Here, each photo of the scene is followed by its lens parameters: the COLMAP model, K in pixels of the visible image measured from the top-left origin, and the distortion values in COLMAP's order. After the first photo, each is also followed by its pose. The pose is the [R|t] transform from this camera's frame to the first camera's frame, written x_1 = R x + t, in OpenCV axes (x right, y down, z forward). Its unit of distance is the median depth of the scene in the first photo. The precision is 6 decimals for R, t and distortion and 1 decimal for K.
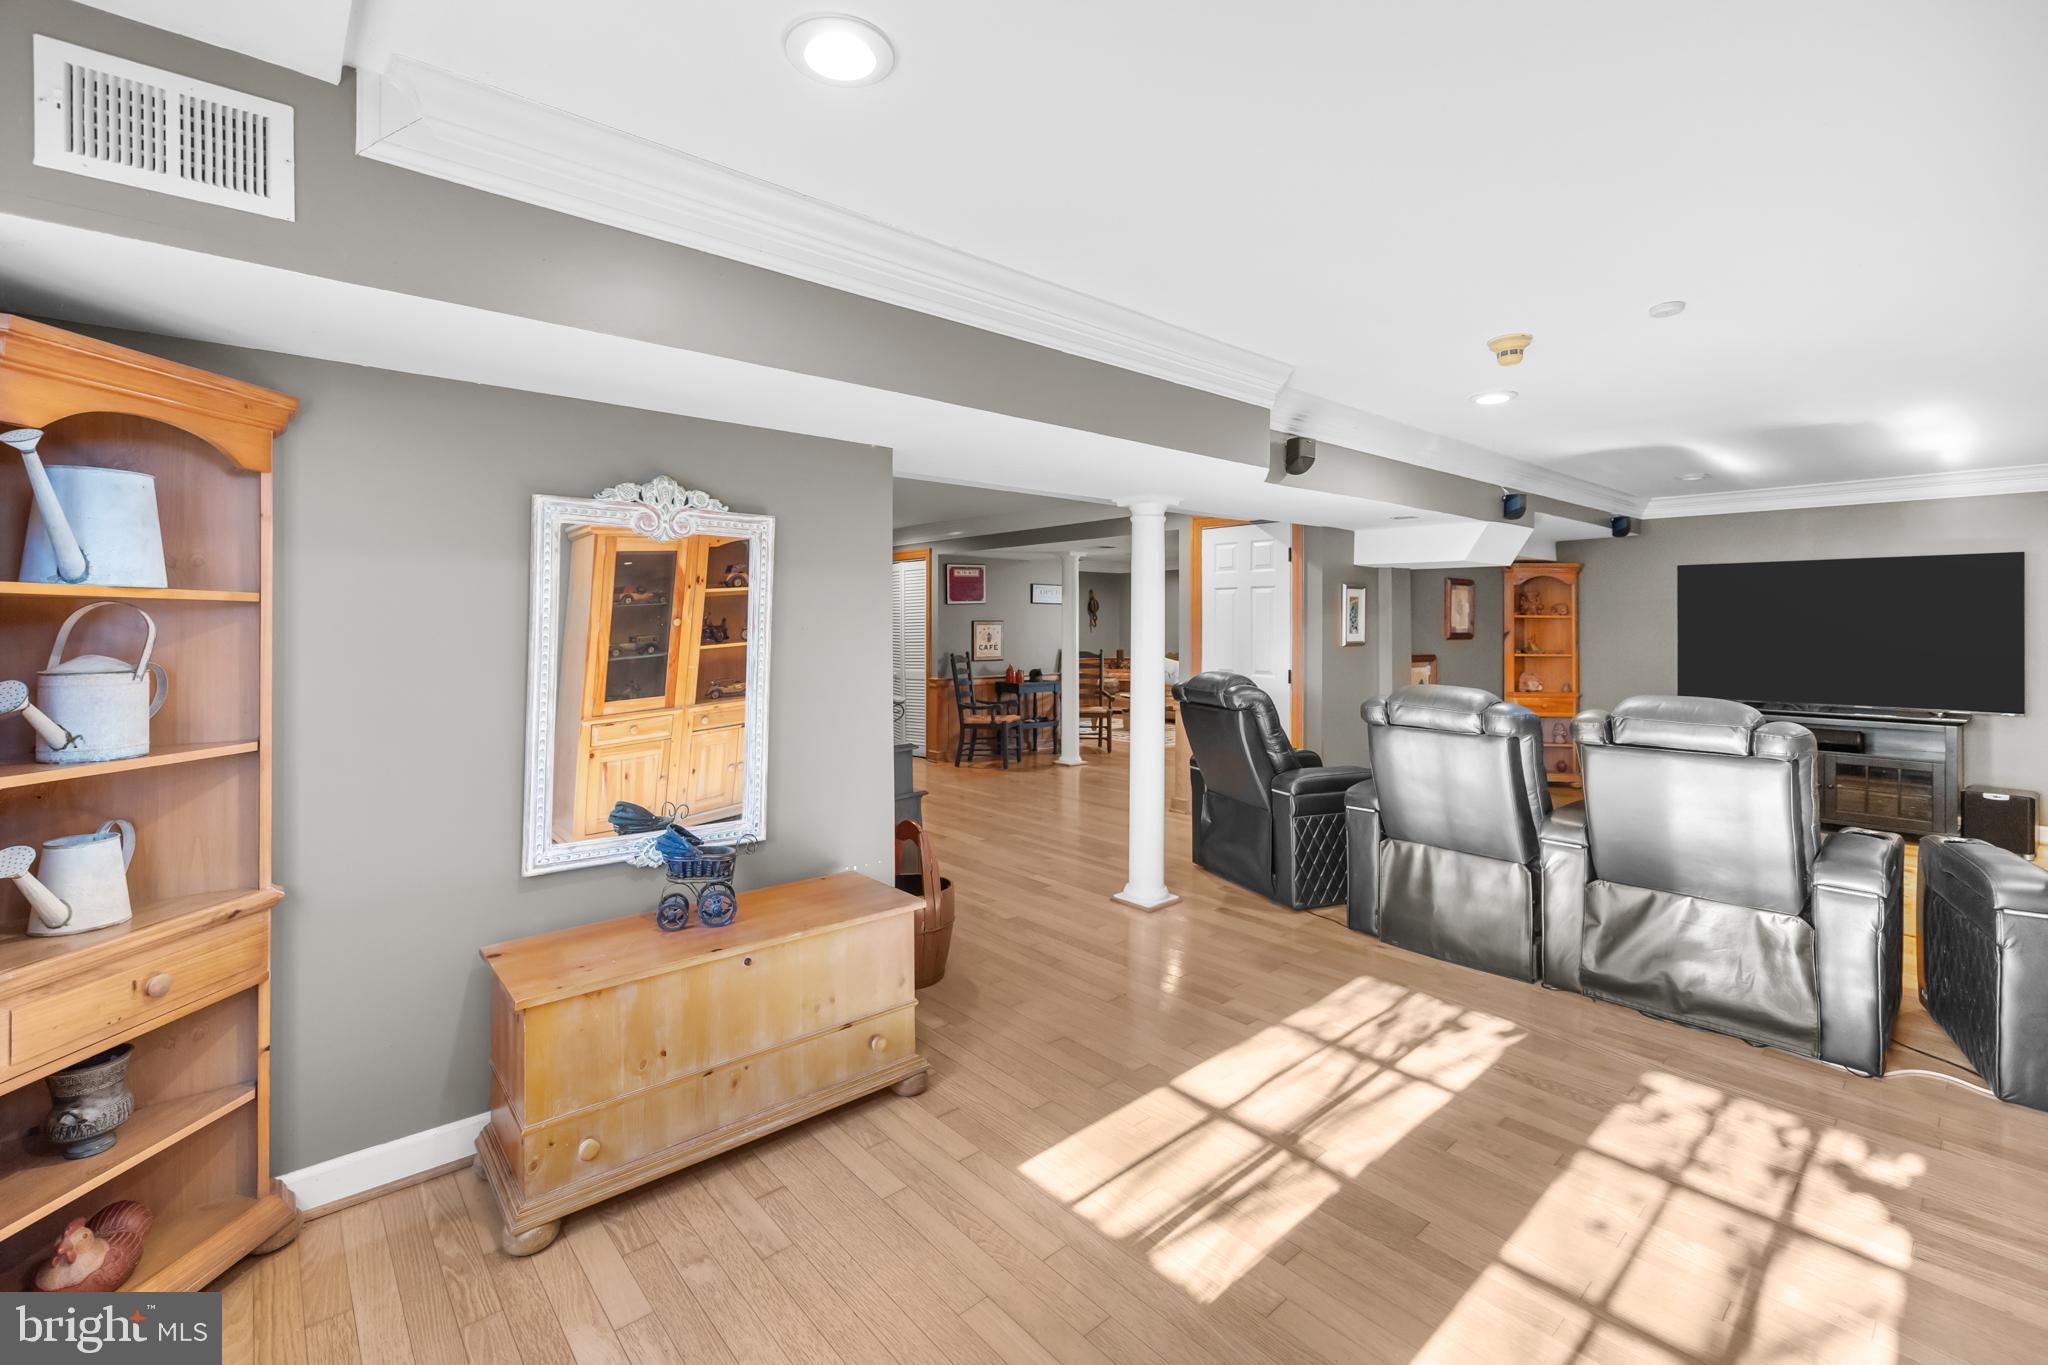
lens RADIAL K [[866.3, 0, 1025.3], [0, 866.3, 675.8], [0, 0, 1]] dist [0.004204, -0.000098]
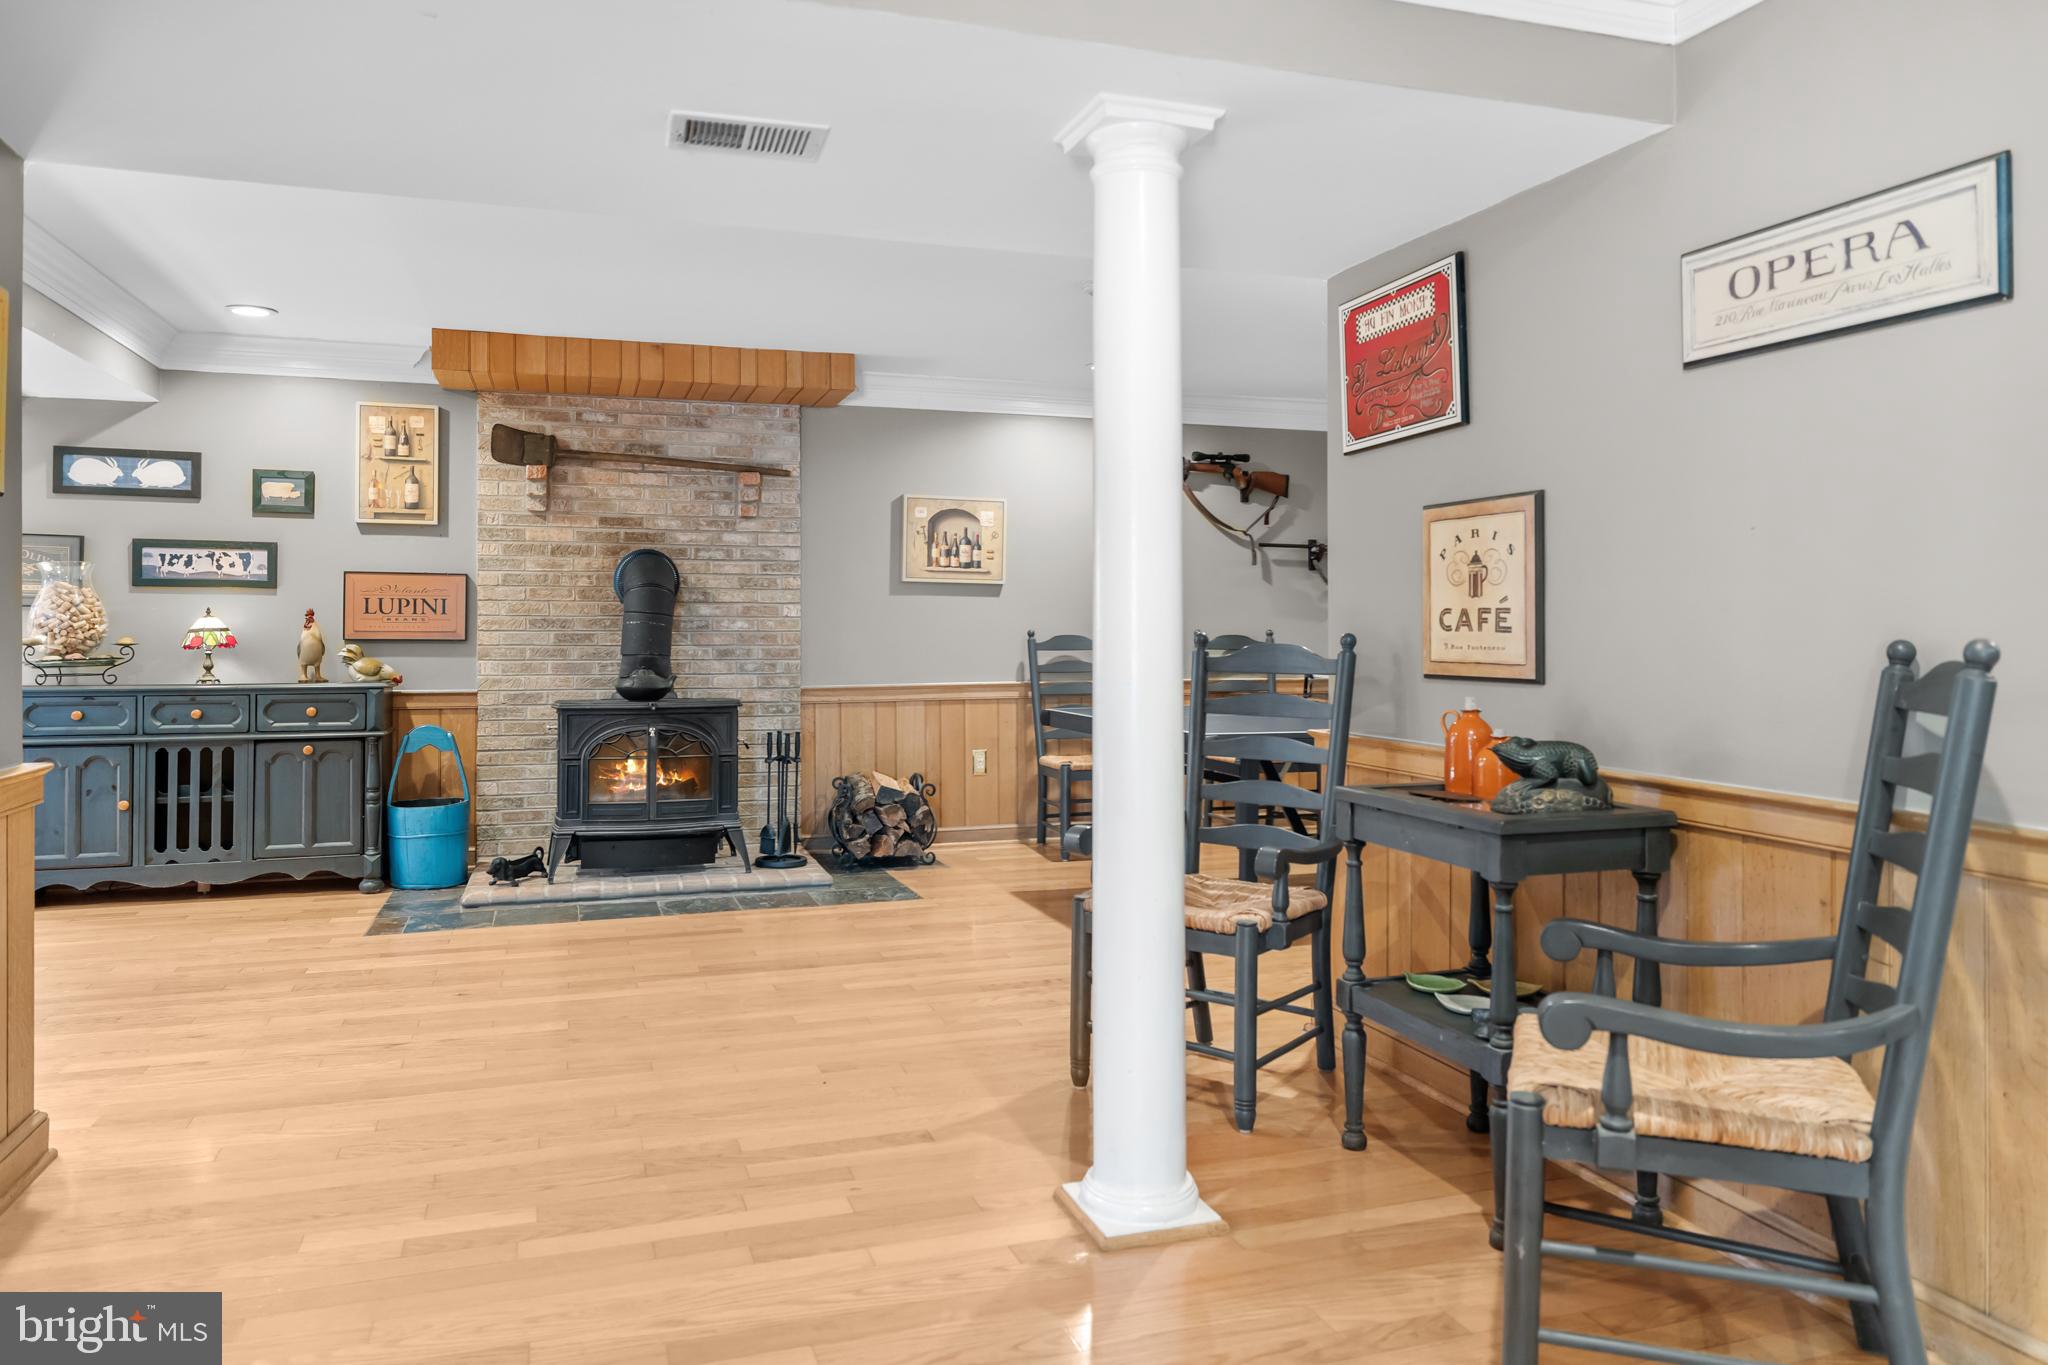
lens RADIAL K [[1383.4, 0, 1017.0], [0, 1383.4, 617.4], [0, 0, 1]] dist [0.004224, -0.002285]
pose [[-0.390941, -0.006751, -0.920391, 1.419795], [-0.055462, 0.998329, 0.016235, -0.144175], [0.918743, 0.057393, -0.390662, 4.522297]]
